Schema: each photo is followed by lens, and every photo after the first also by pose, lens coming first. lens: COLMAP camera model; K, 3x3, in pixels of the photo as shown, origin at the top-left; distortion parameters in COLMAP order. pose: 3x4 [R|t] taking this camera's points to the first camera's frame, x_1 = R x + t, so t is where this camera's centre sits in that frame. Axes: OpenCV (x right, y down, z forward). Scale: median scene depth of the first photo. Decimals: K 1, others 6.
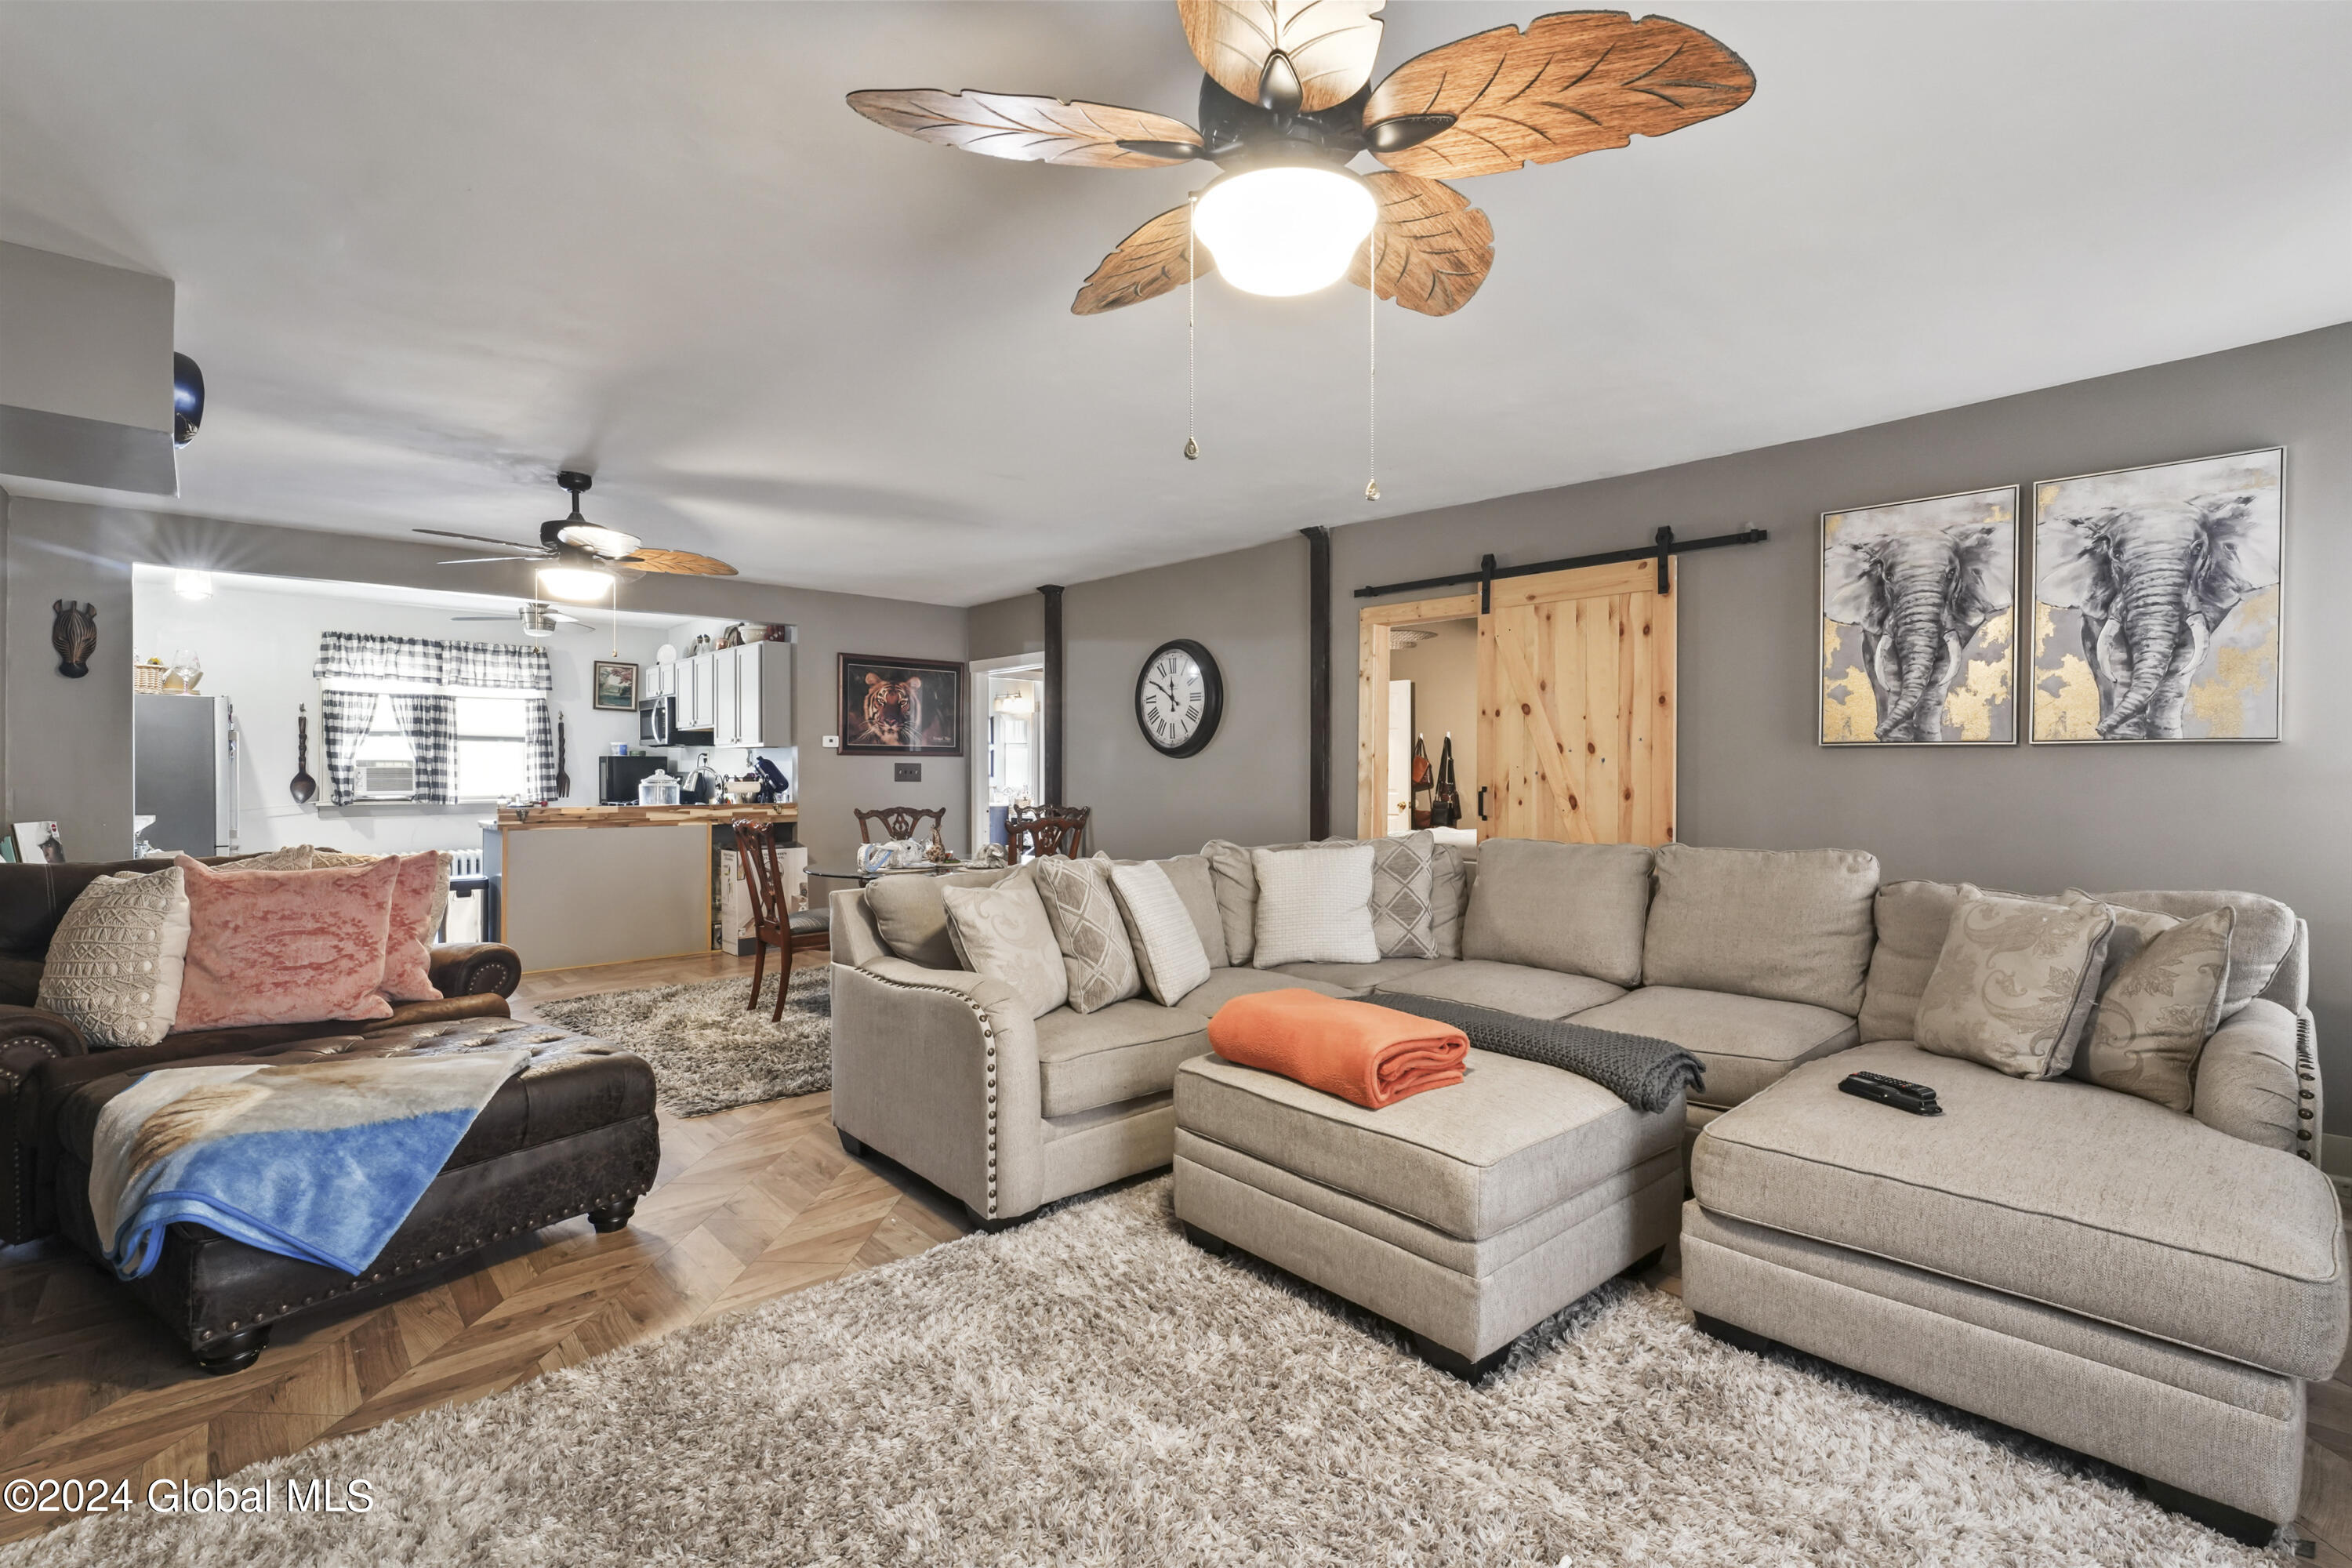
lens RADIAL K [[1061.8, 0, 1179.6], [0, 1061.8, 772.6], [0, 0, 1]] dist [-0.001854, 0.000826]
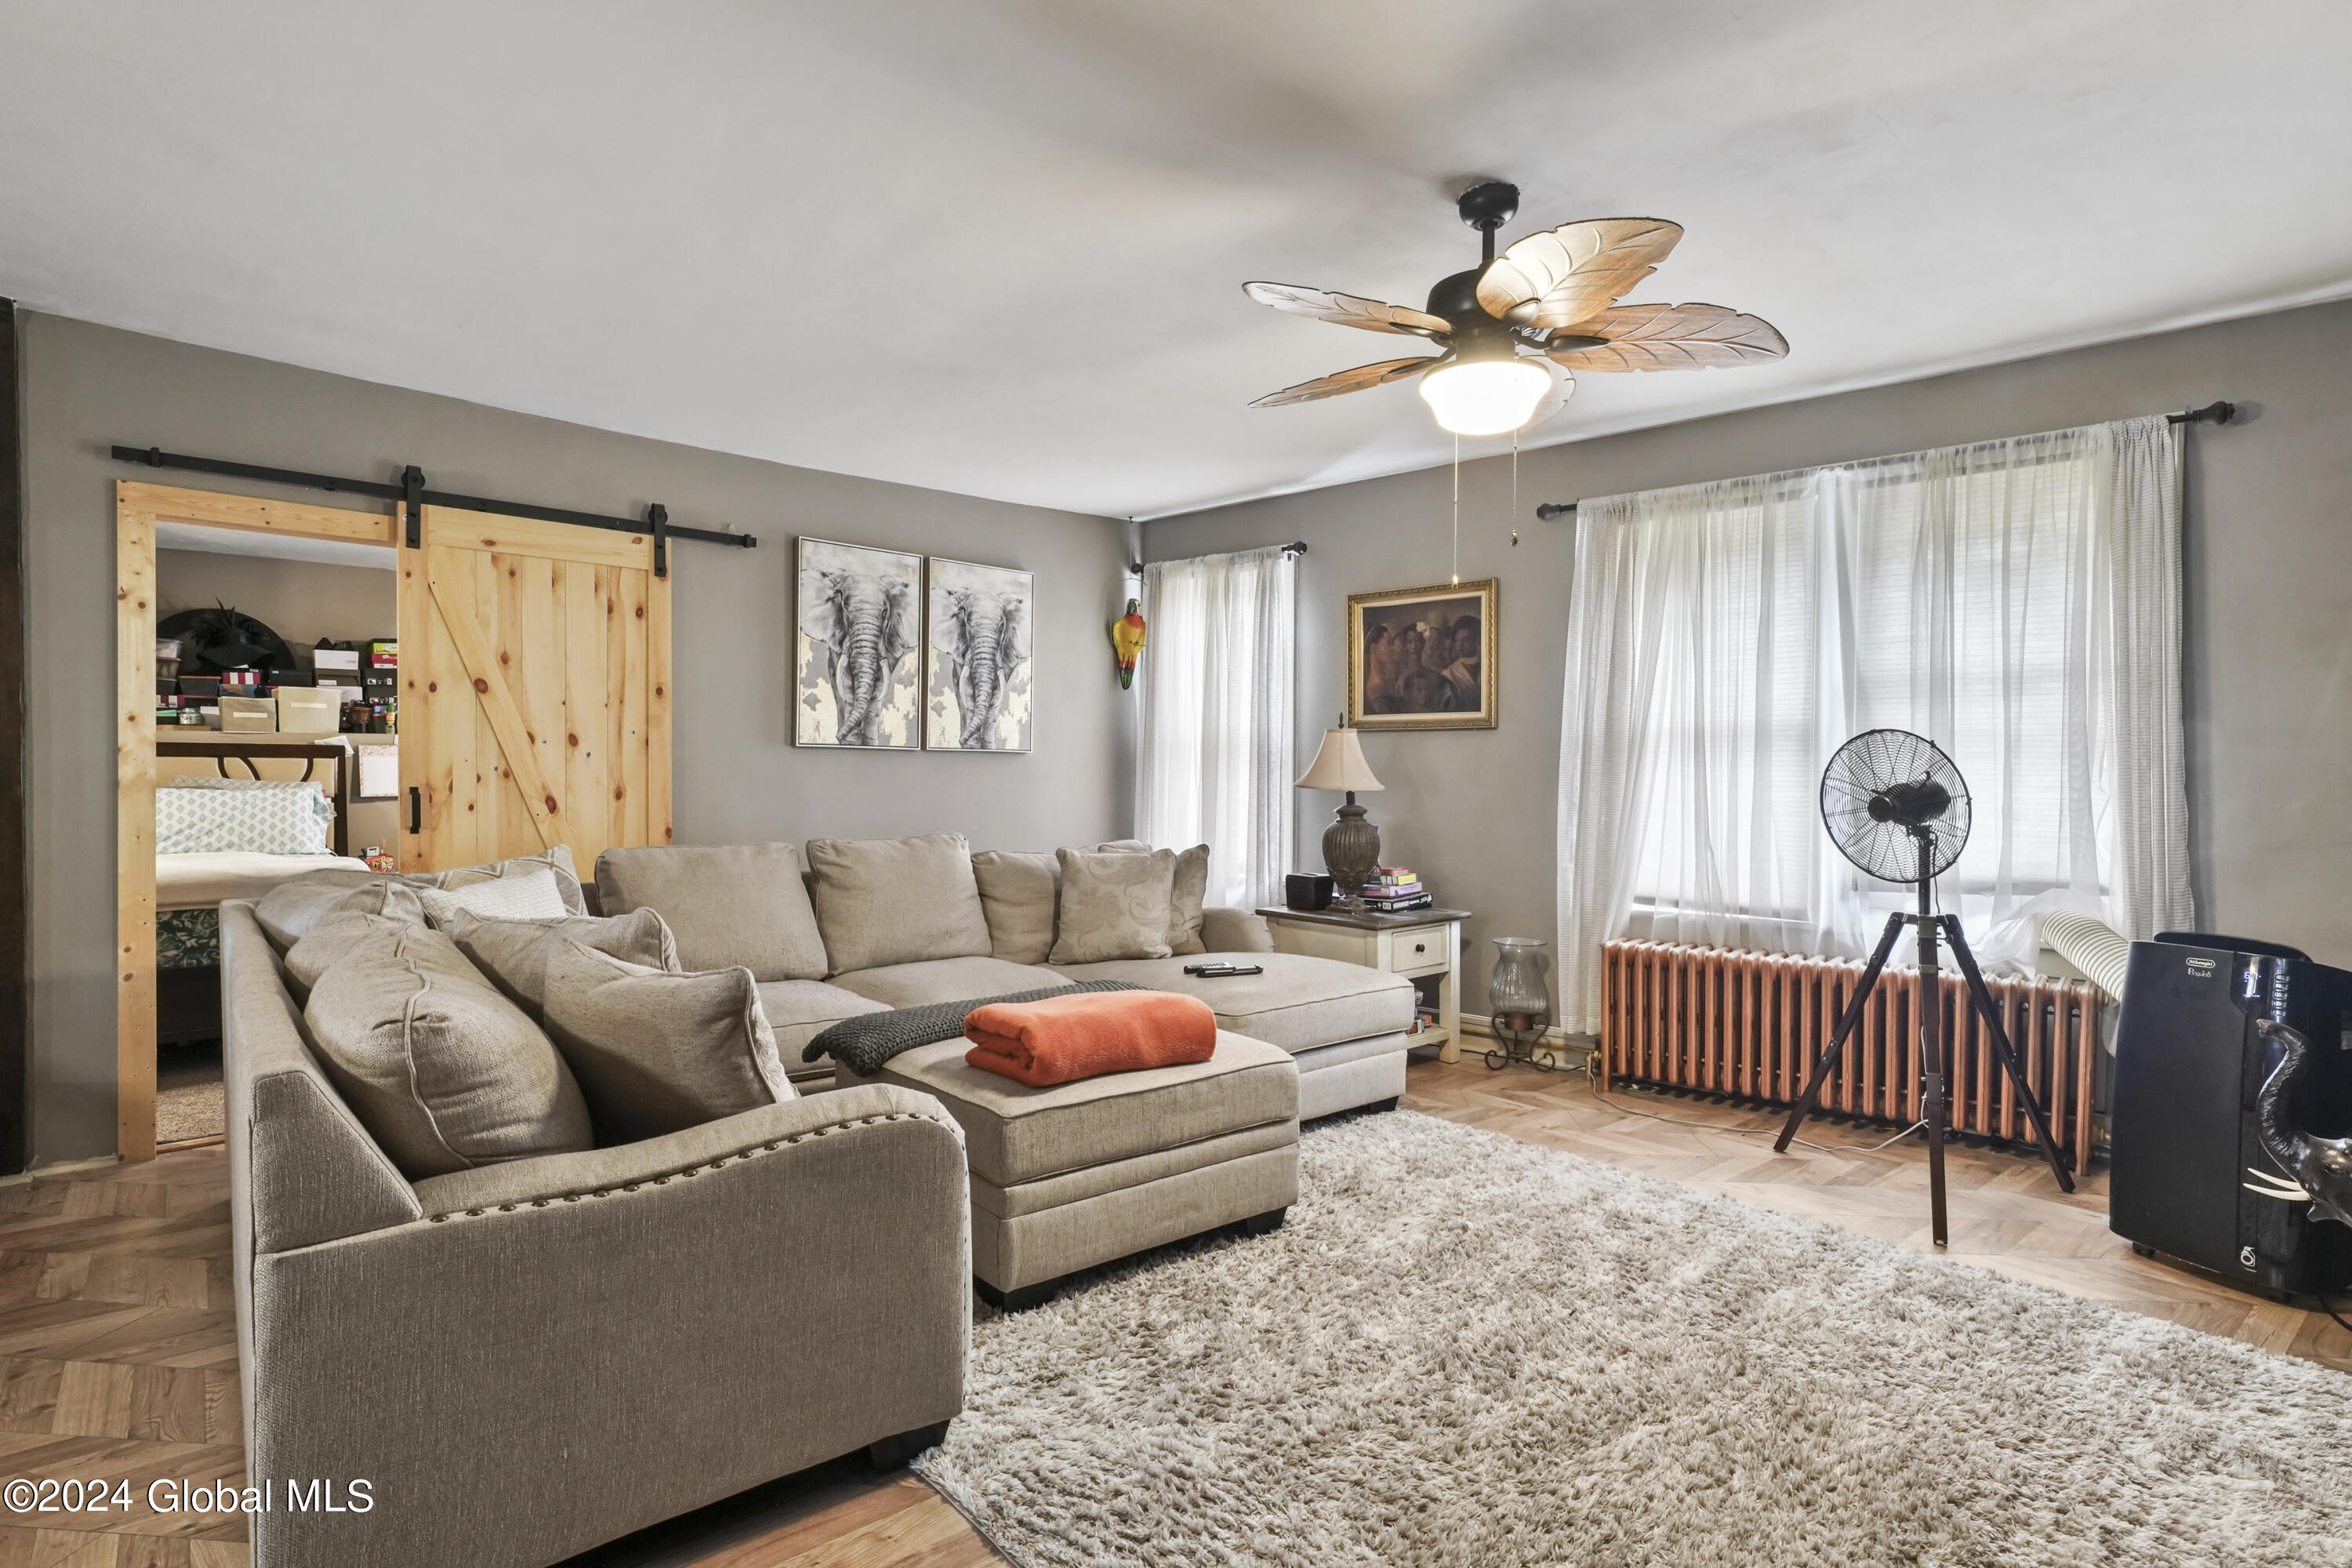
lens RADIAL K [[1189.5, 0, 1176.2], [0, 1189.5, 795.8], [0, 0, 1]] dist [0.003692, 0.000958]
pose [[0.037398, -0.018577, 0.999128, -0.320140], [-0.005835, 0.999806, 0.018808, 0.000686], [-0.999283, -0.006533, 0.037282, 0.282178]]
